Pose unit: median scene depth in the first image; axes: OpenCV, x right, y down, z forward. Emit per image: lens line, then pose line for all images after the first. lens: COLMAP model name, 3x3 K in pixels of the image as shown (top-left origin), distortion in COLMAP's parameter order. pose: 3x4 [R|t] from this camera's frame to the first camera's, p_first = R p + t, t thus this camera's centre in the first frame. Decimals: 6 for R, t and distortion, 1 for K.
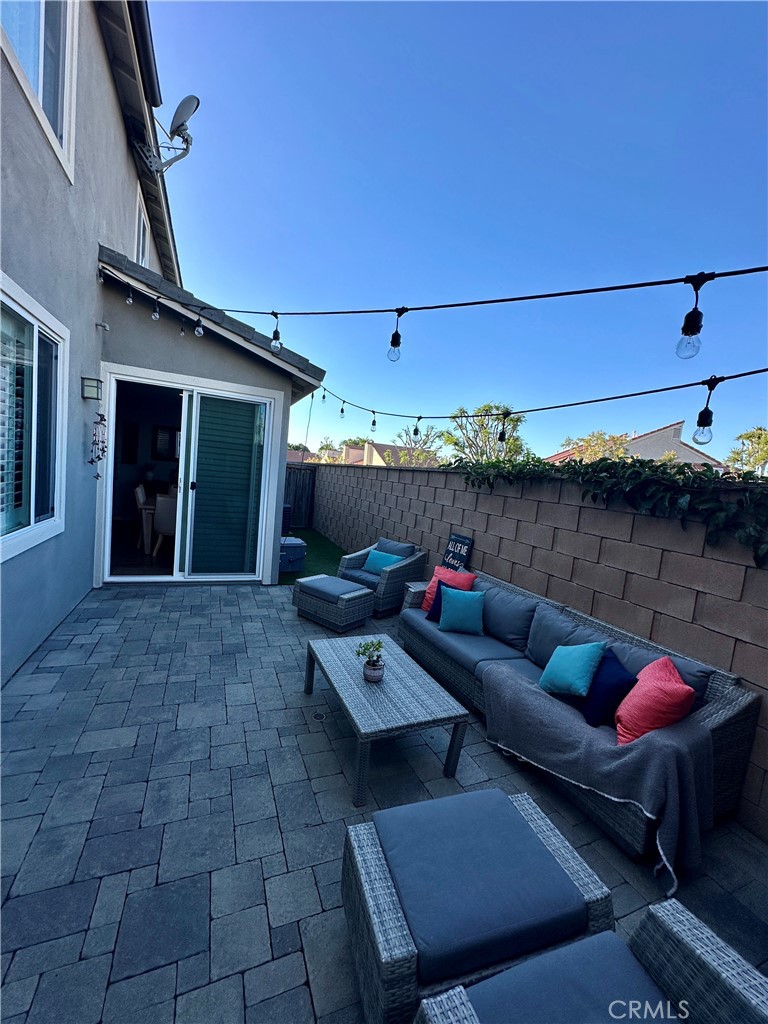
lens RADIAL K [[409.5, 0, 384.0], [0, 409.5, 512.0], [0, 0, 1]] dist [-0.000641, 0.000324]
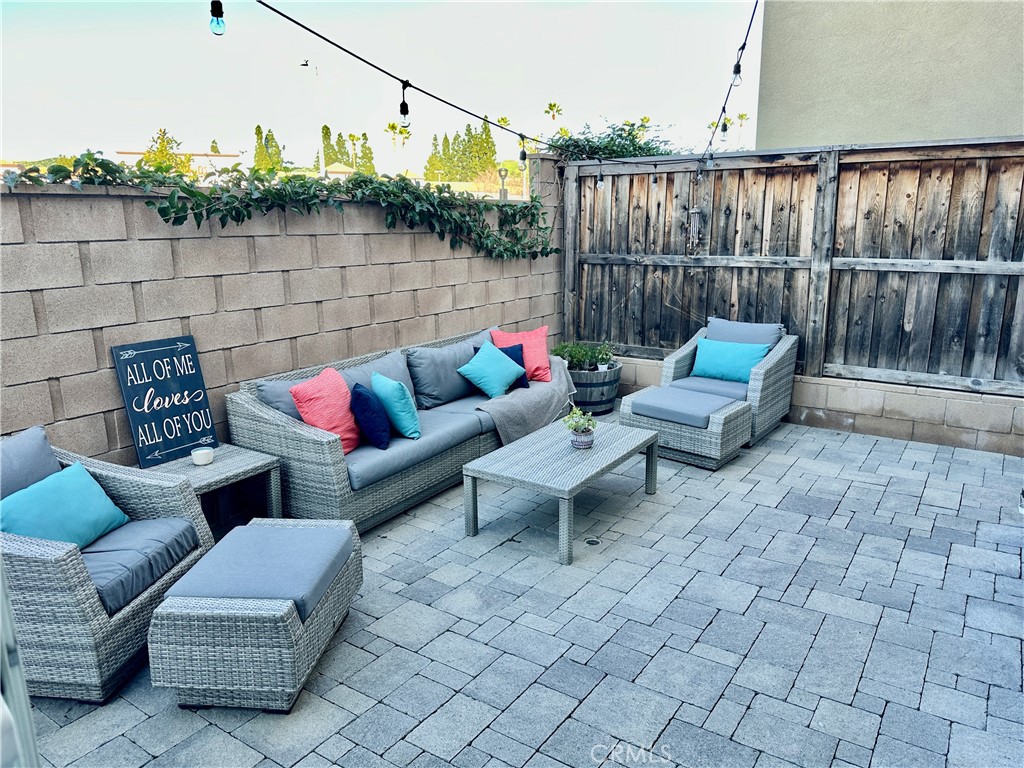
lens RADIAL K [[719.0, 0, 518.0], [0, 719.0, 390.1], [0, 0, 1]] dist [0.086592, -0.110357]
pose [[-0.549473, -0.280356, 0.787070, -0.916779], [0.031069, 0.934514, 0.354566, -0.221583], [-0.834933, 0.219279, -0.504780, 1.486266]]
